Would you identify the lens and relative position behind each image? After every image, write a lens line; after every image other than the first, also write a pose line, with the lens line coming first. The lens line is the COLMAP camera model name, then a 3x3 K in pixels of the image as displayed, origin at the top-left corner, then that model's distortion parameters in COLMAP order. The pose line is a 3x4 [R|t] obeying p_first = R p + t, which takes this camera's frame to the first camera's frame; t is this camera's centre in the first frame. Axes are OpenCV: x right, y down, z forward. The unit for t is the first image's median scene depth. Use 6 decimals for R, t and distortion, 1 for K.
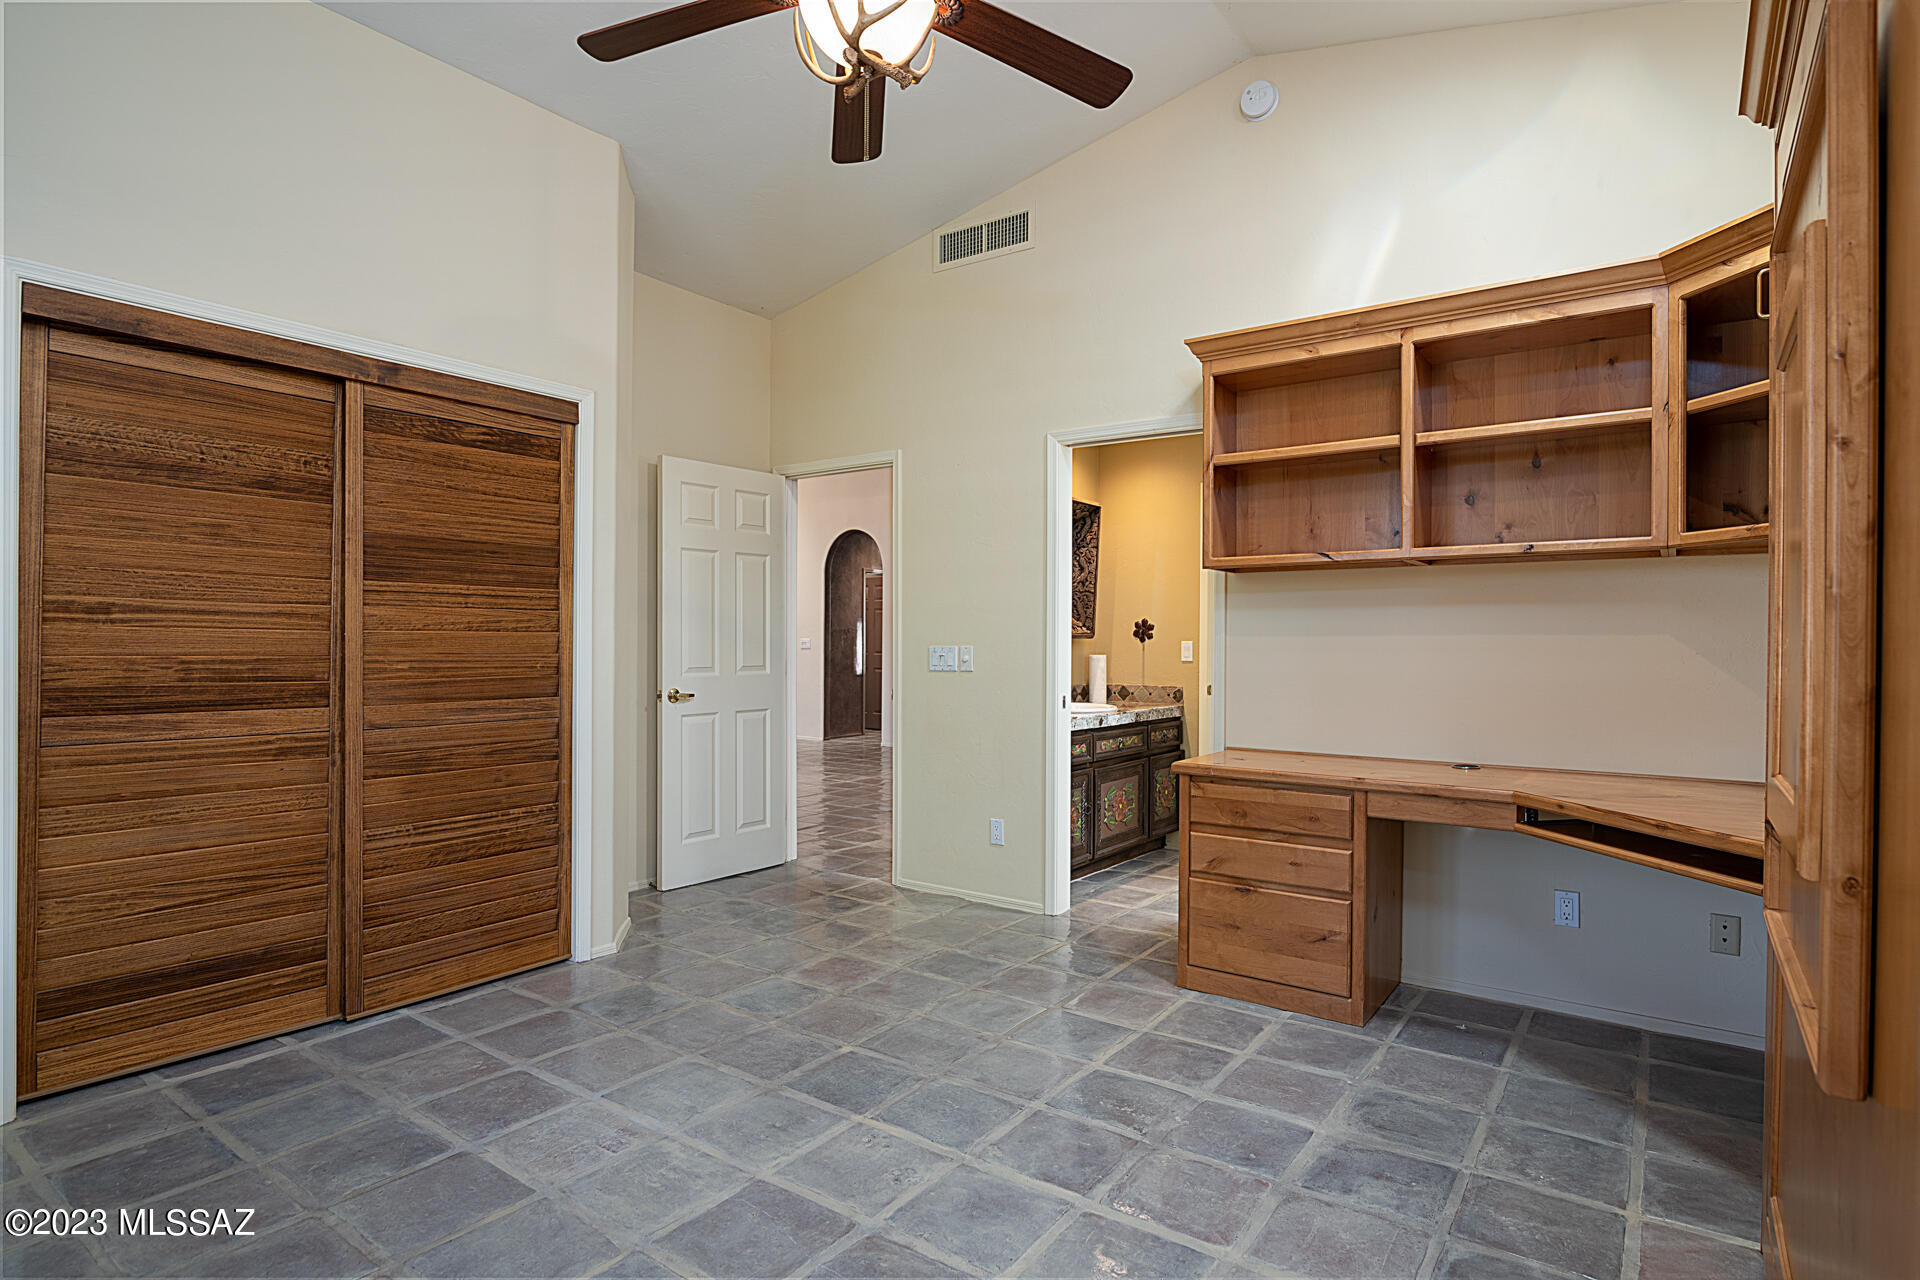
lens RADIAL K [[1007.5, 0, 964.8], [0, 1007.5, 644.9], [0, 0, 1]] dist [-0.001353, -0.000632]
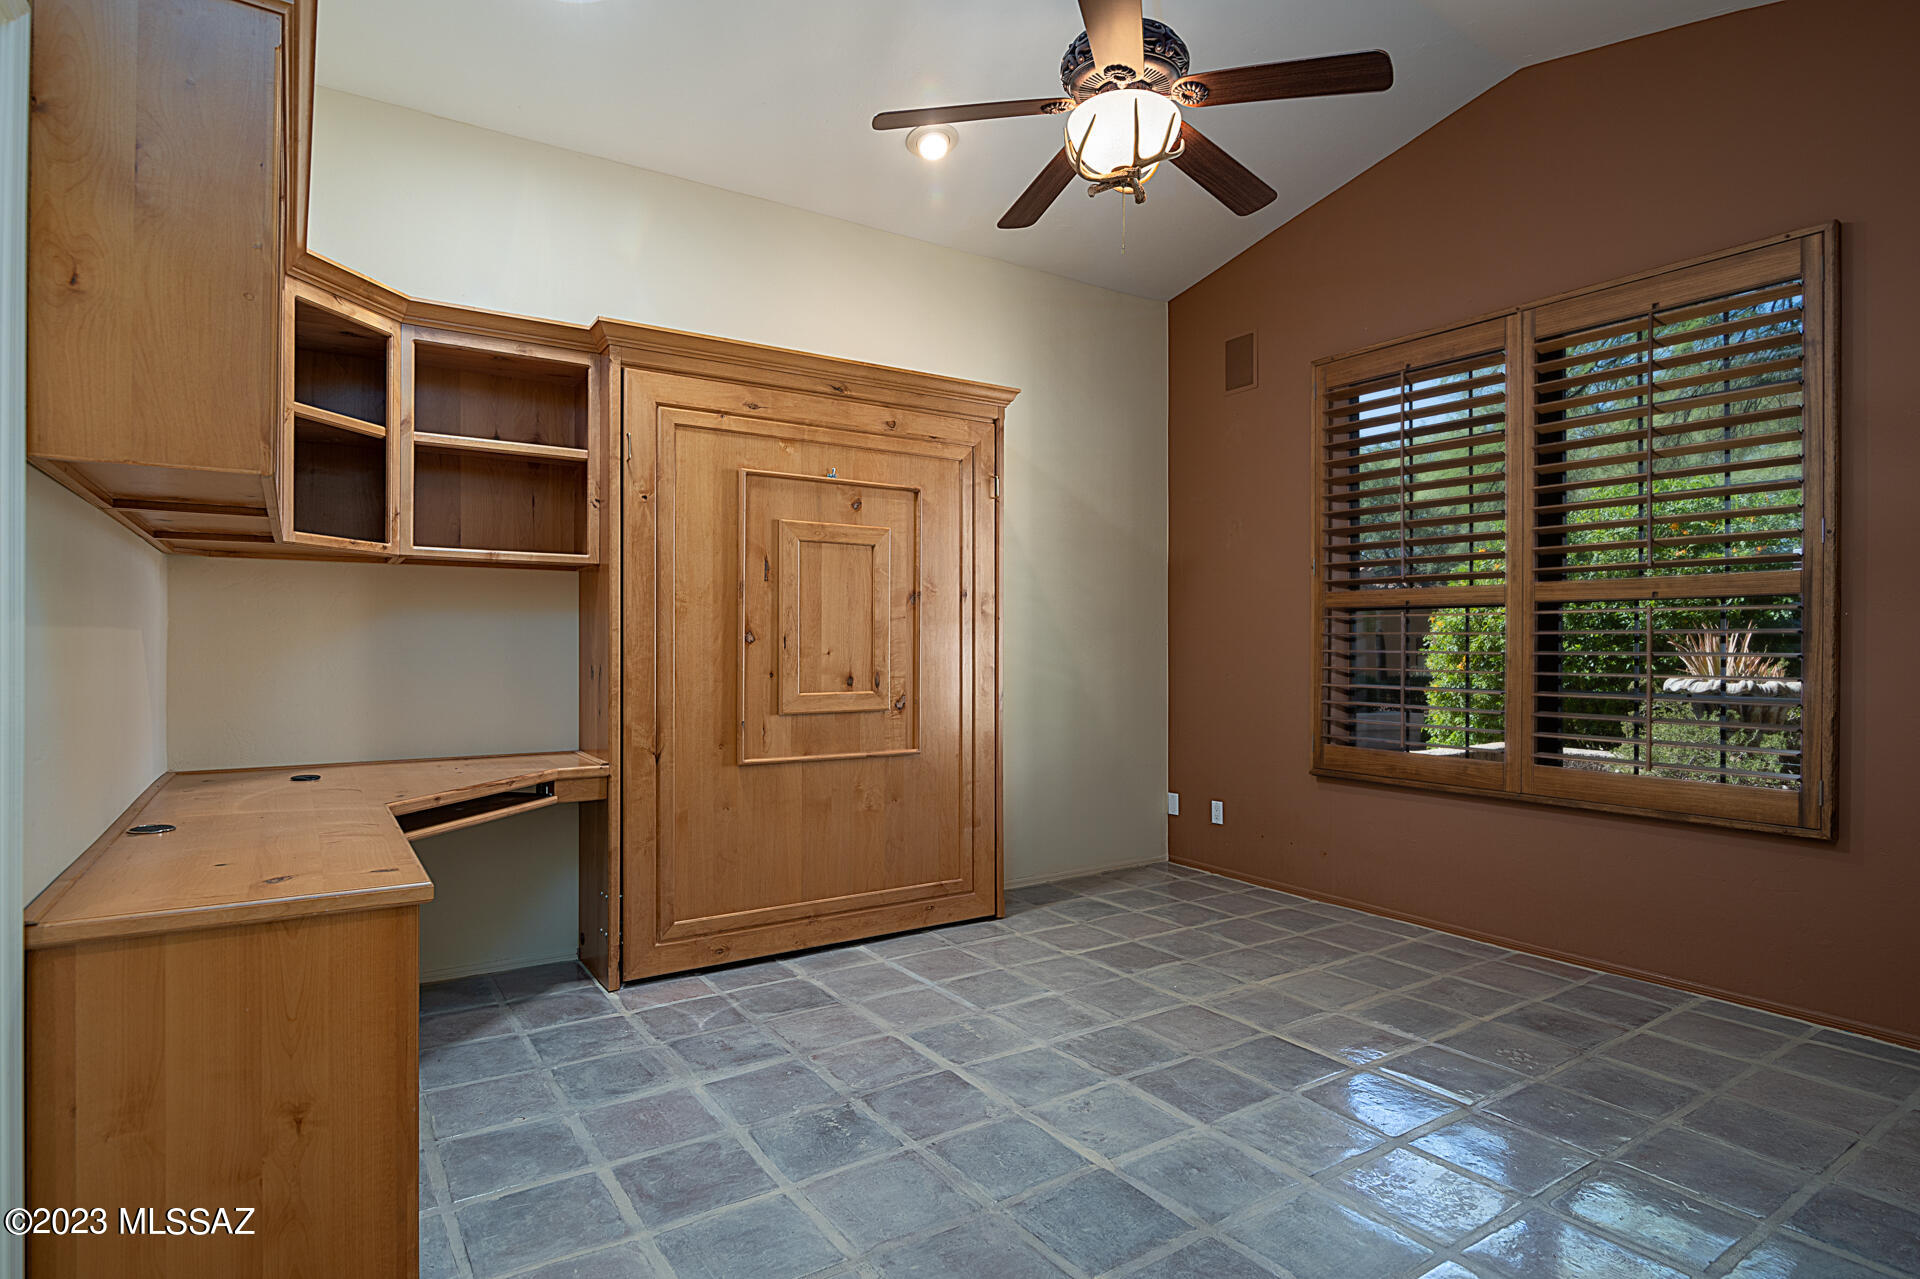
lens RADIAL K [[1007.5, 0, 967.7], [0, 1007.5, 643.9], [0, 0, 1]] dist [-0.001353, -0.000632]
pose [[-0.938100, -0.009321, 0.346240, -0.301384], [-0.009440, 0.999955, 0.001342, -0.006552], [-0.346237, -0.002010, -0.938145, 1.912399]]
